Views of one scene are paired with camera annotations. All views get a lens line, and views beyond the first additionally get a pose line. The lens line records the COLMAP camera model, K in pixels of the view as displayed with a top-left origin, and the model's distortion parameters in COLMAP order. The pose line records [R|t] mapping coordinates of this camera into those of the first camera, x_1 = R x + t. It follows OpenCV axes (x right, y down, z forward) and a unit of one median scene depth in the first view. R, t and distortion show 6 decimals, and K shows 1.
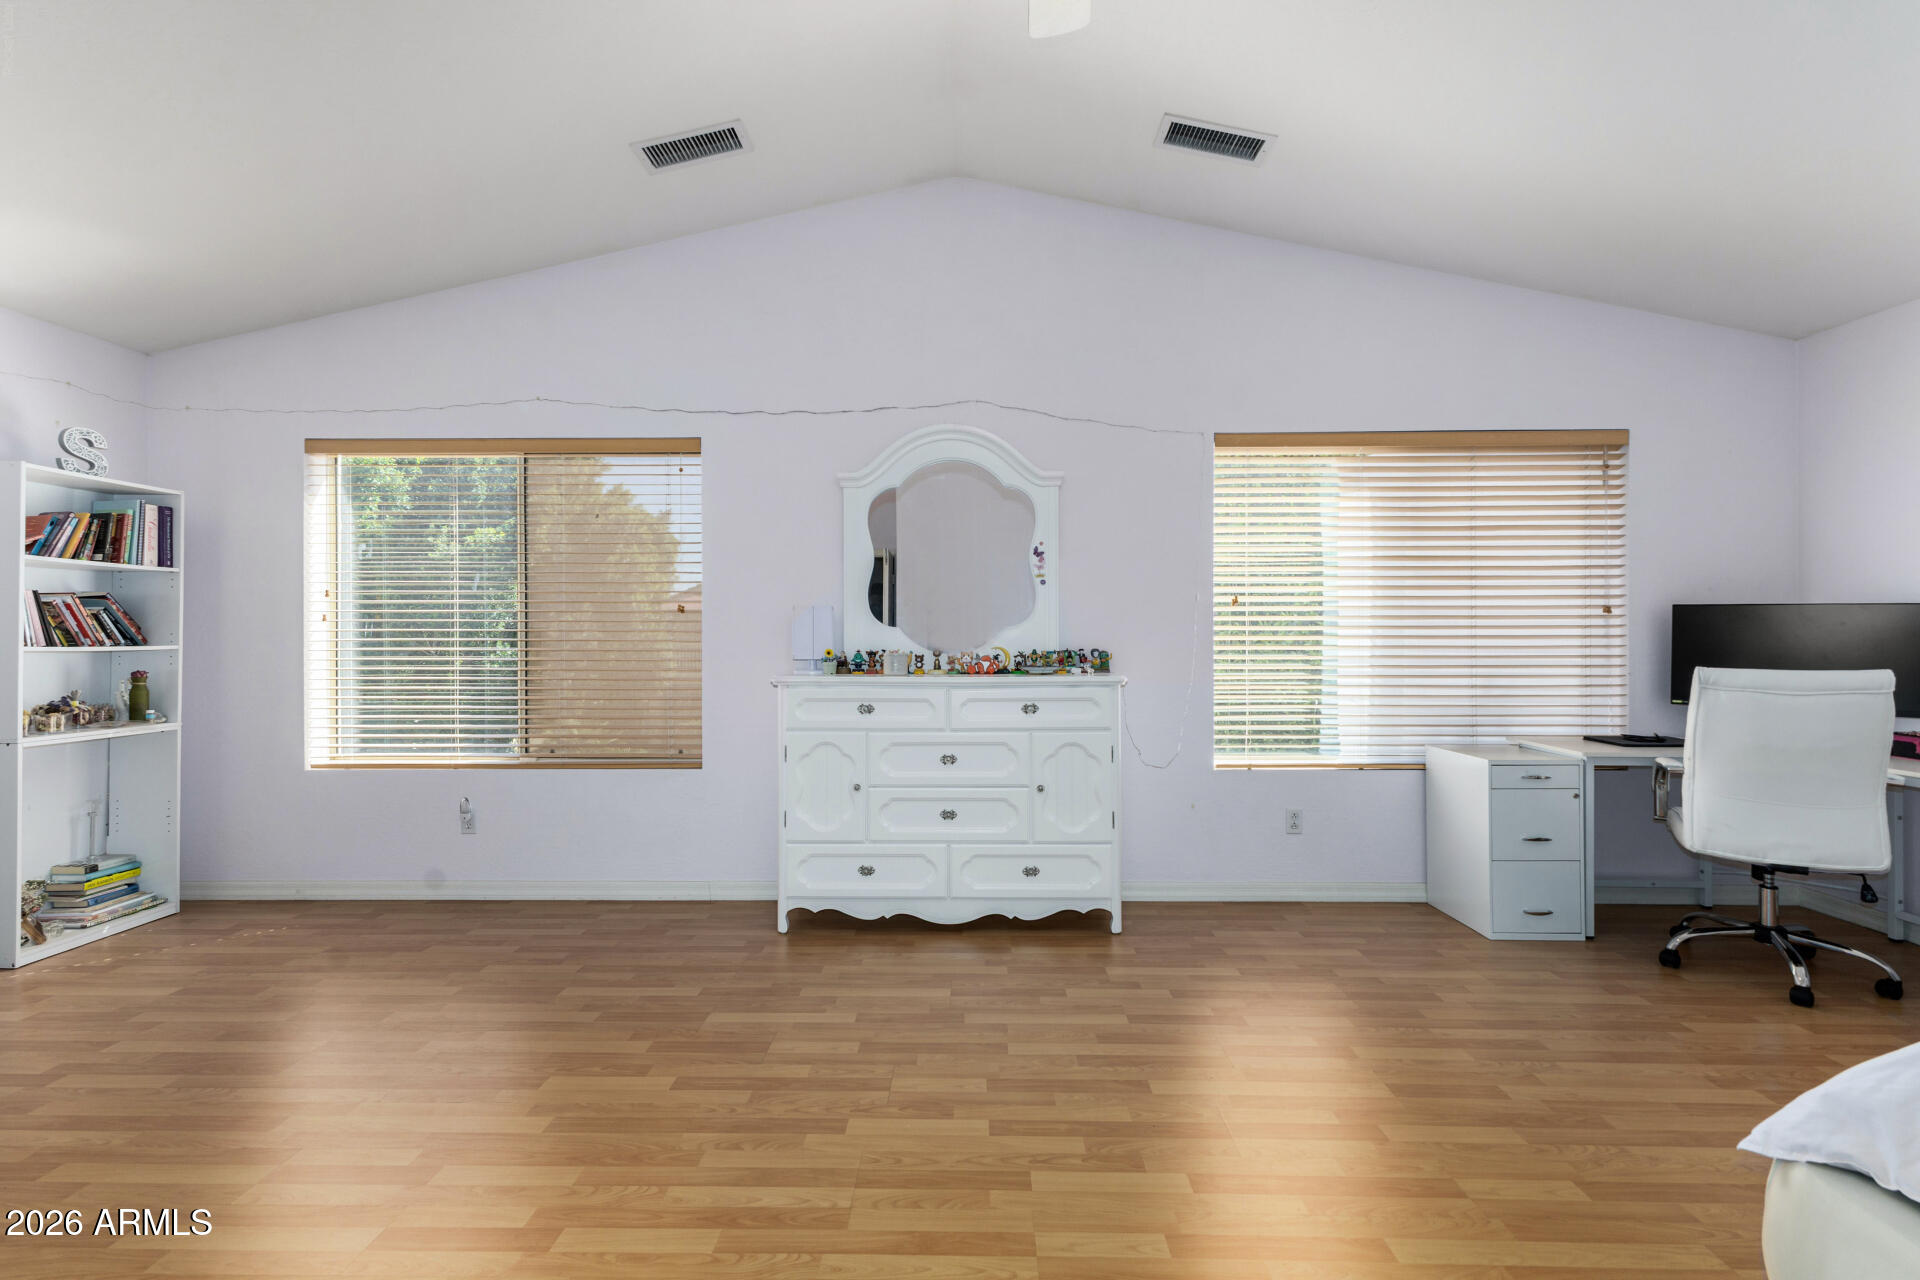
lens RADIAL K [[859.0, 0, 947.4], [0, 859.0, 630.7], [0, 0, 1]] dist [0.004534, -0.000348]
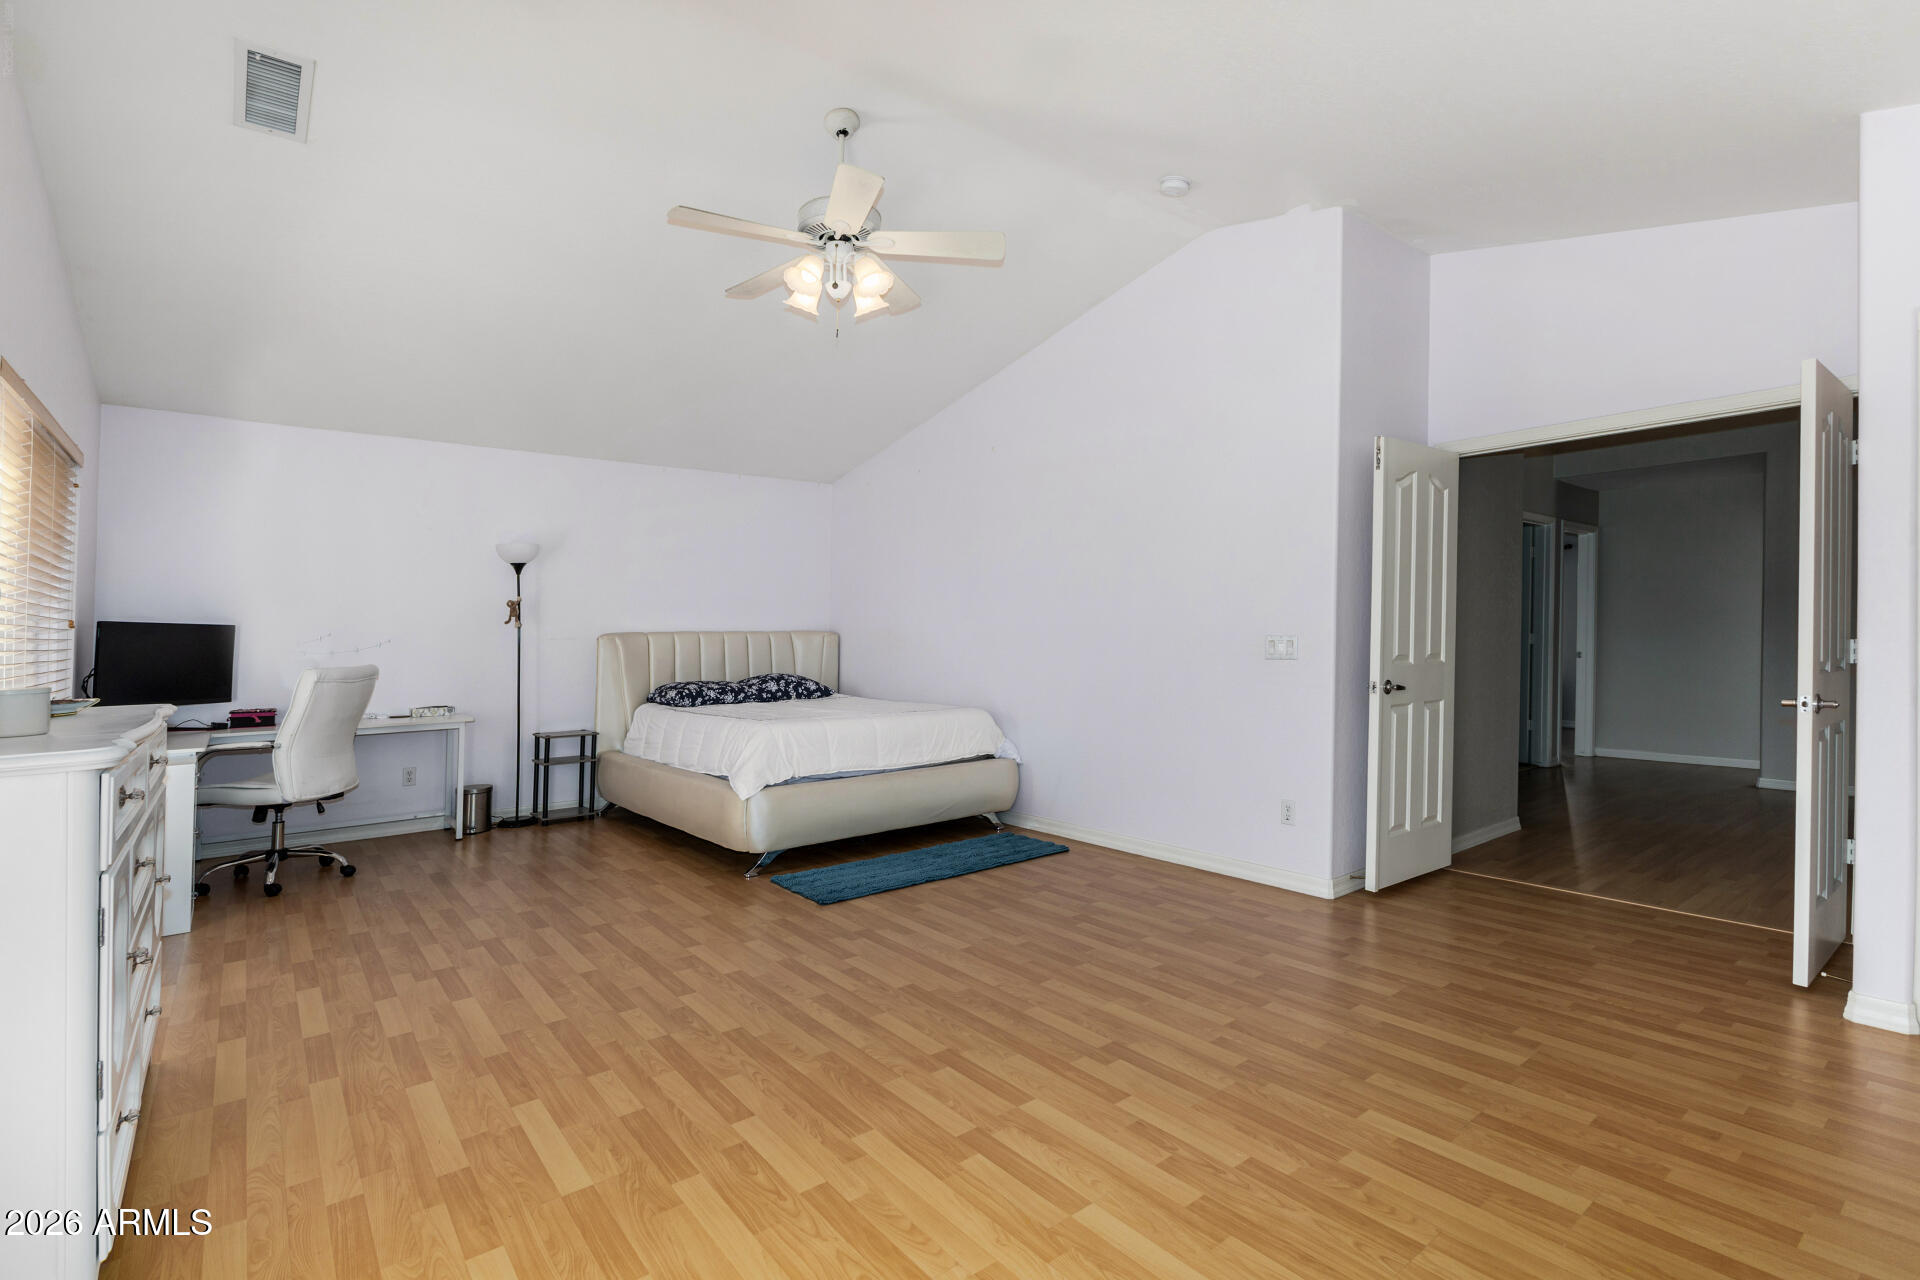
lens RADIAL K [[885.0, 0, 947.8], [0, 885.0, 646.9], [0, 0, 1]] dist [-0.002866, 0.000524]
pose [[-0.635316, -0.002500, 0.772248, -0.792719], [0.011678, 0.999849, 0.012844, 0.002010], [-0.772164, 0.017178, -0.635191, 0.945340]]
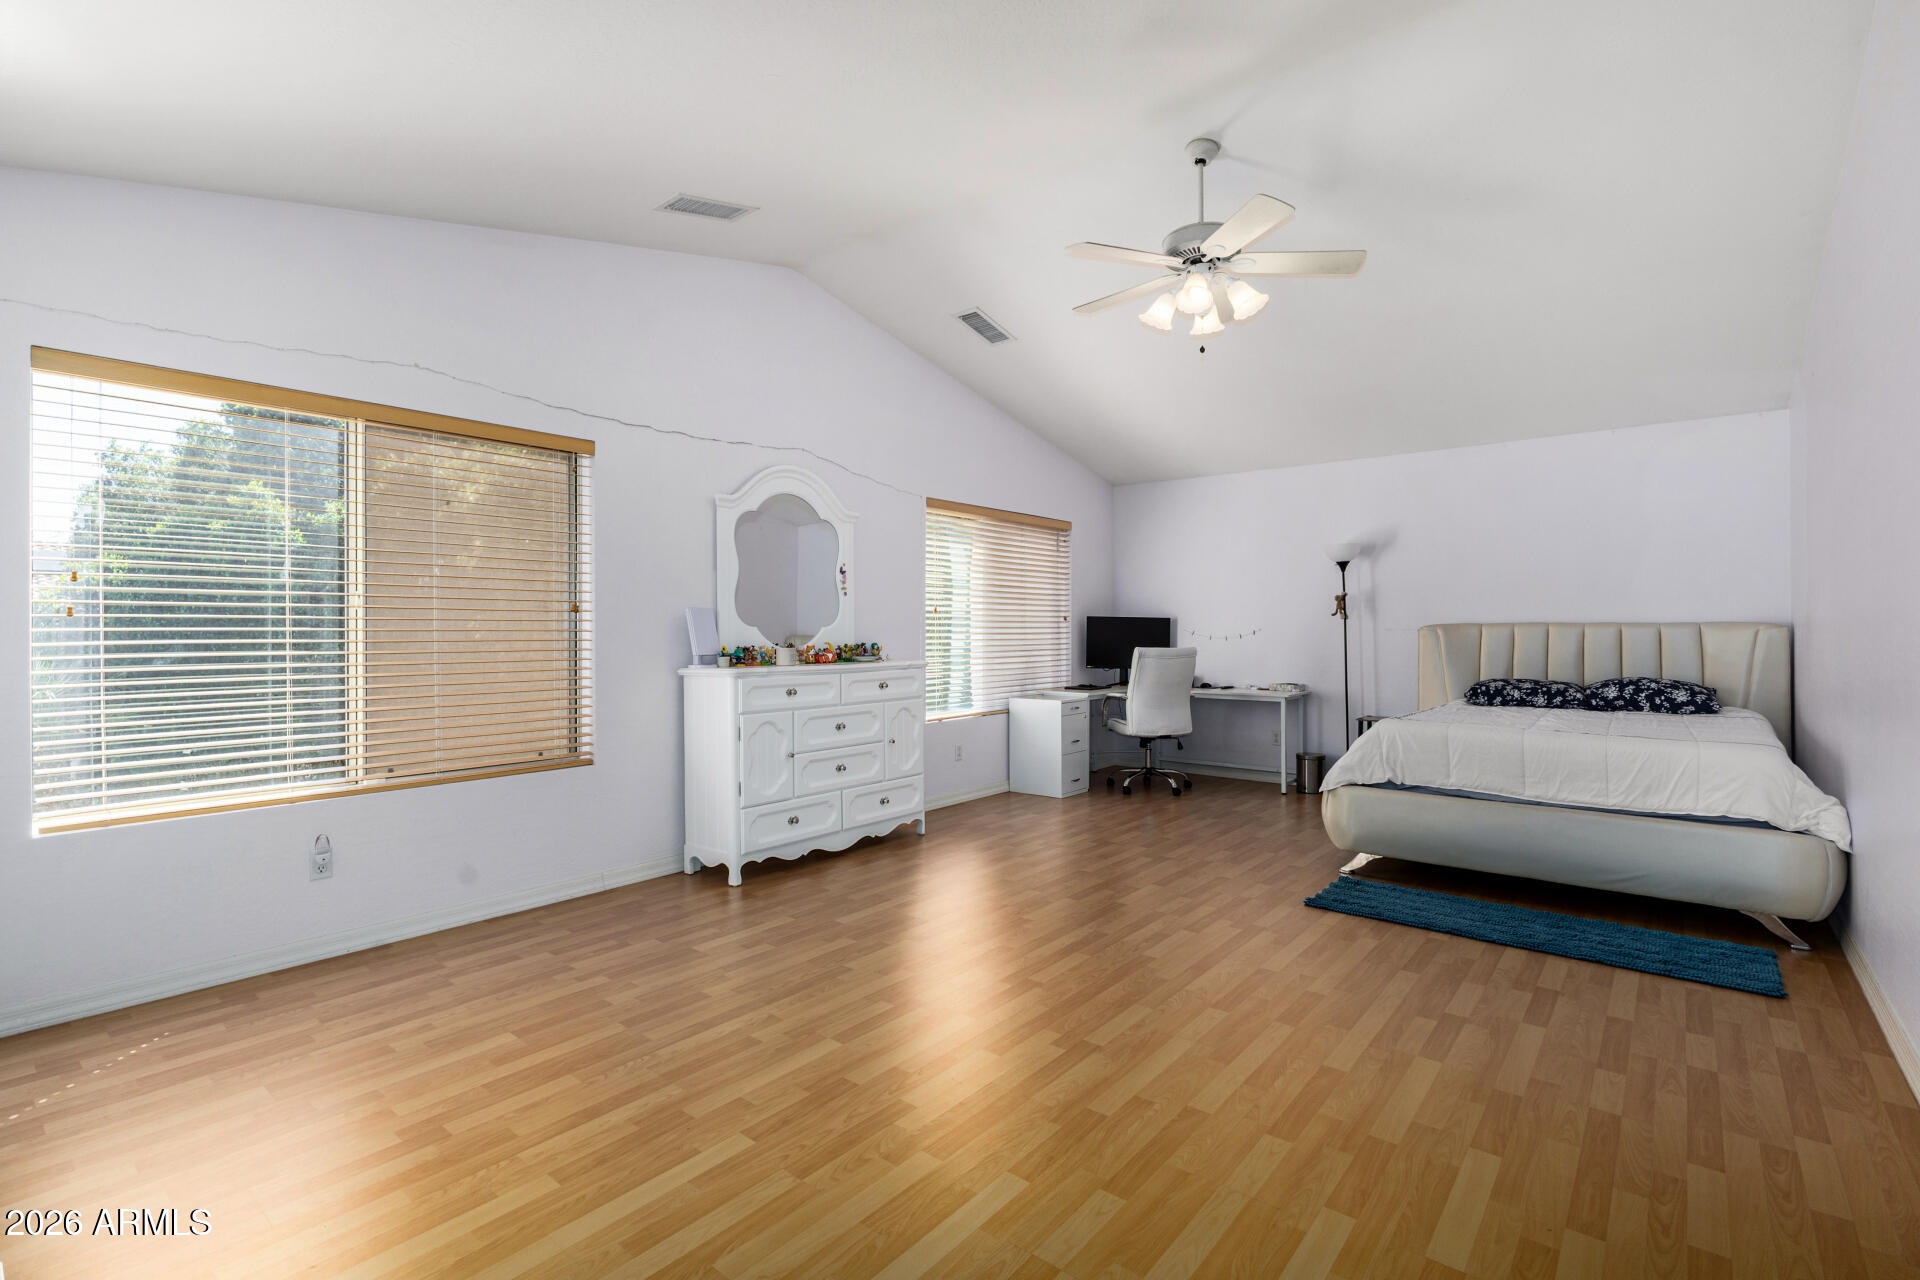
lens RADIAL K [[885.0, 0, 954.9], [0, 885.0, 627.7], [0, 0, 1]] dist [-0.002866, 0.000524]
pose [[0.622160, 0.001455, 0.782888, -0.958100], [0.000455, 0.999997, -0.002220, -0.000307], [-0.782890, 0.001737, 0.622158, 0.008266]]
